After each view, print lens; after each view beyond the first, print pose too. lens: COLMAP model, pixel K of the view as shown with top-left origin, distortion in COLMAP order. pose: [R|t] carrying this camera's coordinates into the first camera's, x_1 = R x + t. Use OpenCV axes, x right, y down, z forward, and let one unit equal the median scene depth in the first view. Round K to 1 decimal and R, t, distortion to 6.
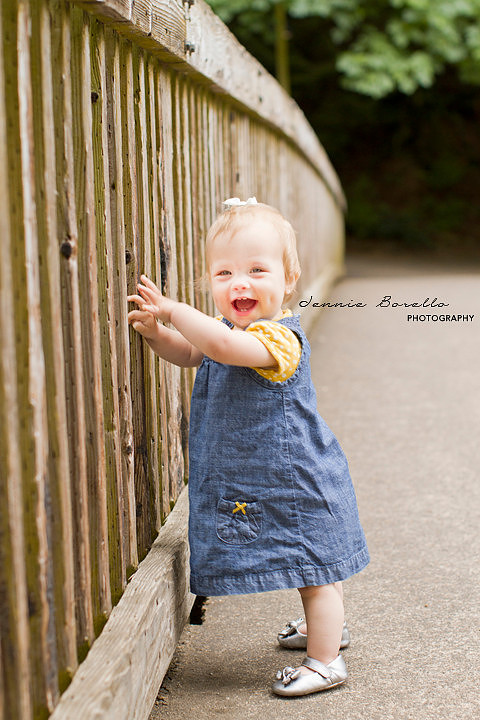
lens RADIAL K [[1621.5, 0, 240.4], [0, 1621.5, 359.9], [0, 0, 1]] dist [-0.132874, 0.000000]
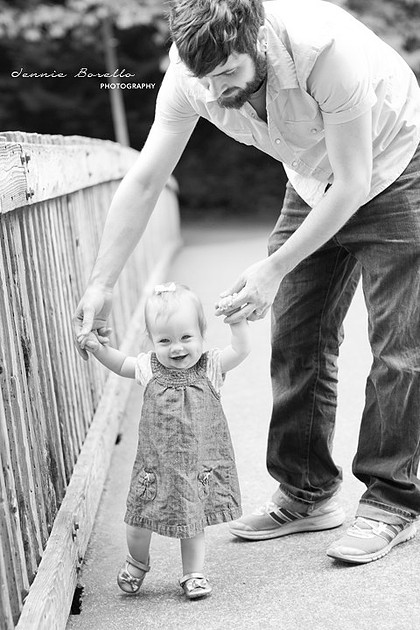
lens RADIAL K [[1418.8, 0, 210.3], [0, 1418.8, 315.4], [0, 0, 1]] dist [-0.132874, 0.000000]
pose [[0.992681, -0.094220, 0.075544, 0.019105], [0.093522, 0.995536, 0.012732, -0.091686], [-0.076406, -0.005573, 0.997061, -0.194774]]
